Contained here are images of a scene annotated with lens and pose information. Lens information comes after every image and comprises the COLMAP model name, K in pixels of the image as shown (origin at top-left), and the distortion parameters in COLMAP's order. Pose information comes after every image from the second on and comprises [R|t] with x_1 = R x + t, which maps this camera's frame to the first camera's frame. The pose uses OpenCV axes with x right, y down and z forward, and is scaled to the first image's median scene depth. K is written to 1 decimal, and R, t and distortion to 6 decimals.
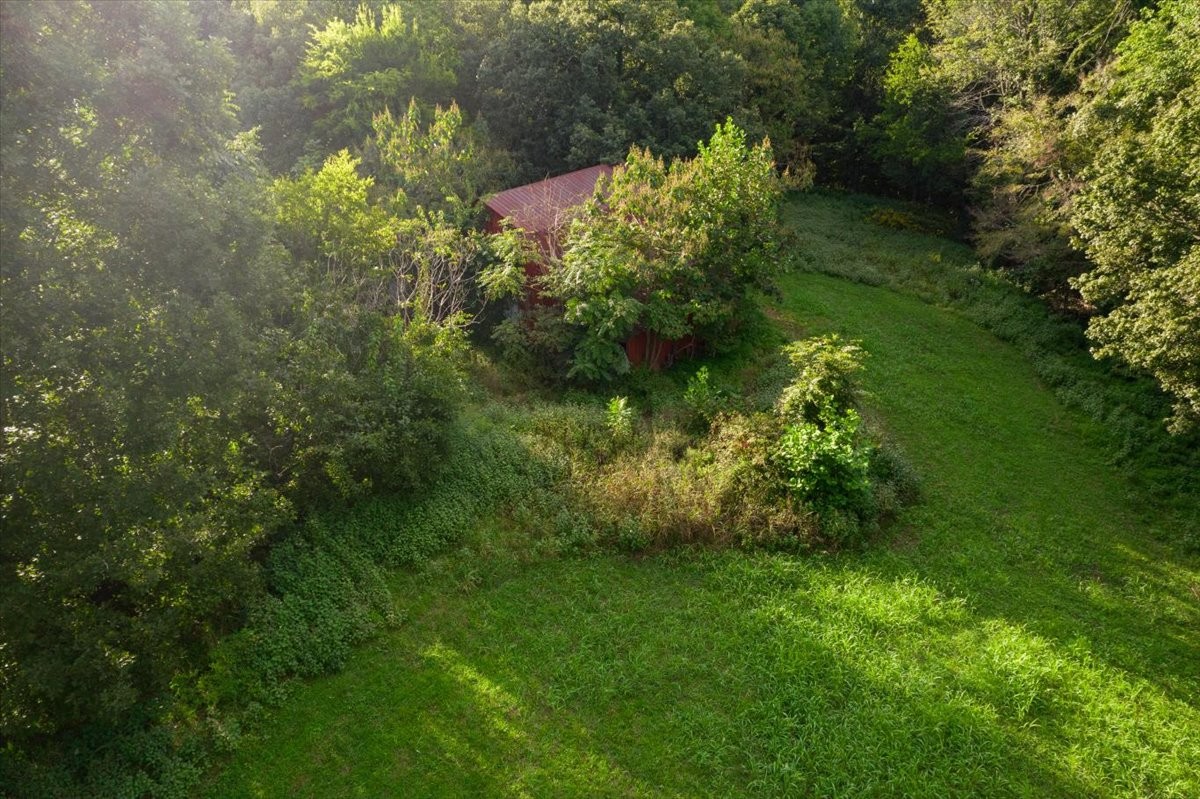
lens RADIAL K [[802.2, 0, 587.0], [0, 802.2, 403.4], [0, 0, 1]] dist [-0.080760, 0.076777]
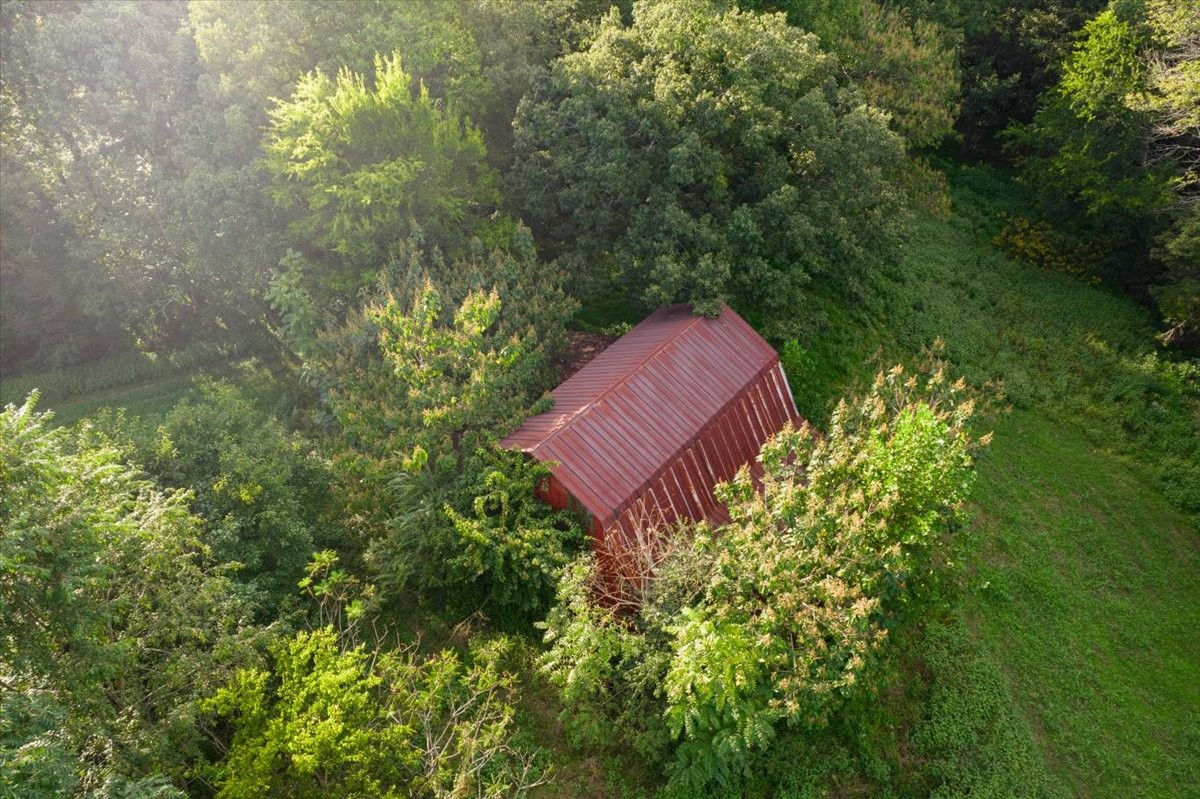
lens RADIAL K [[802.2, 0, 587.0], [0, 802.2, 403.4], [0, 0, 1]] dist [-0.080760, 0.076777]
pose [[0.999757, 0.013961, -0.017073, -0.062649], [-0.009506, 0.971321, 0.237583, -0.381042], [0.019900, -0.237362, 0.971217, 0.275560]]
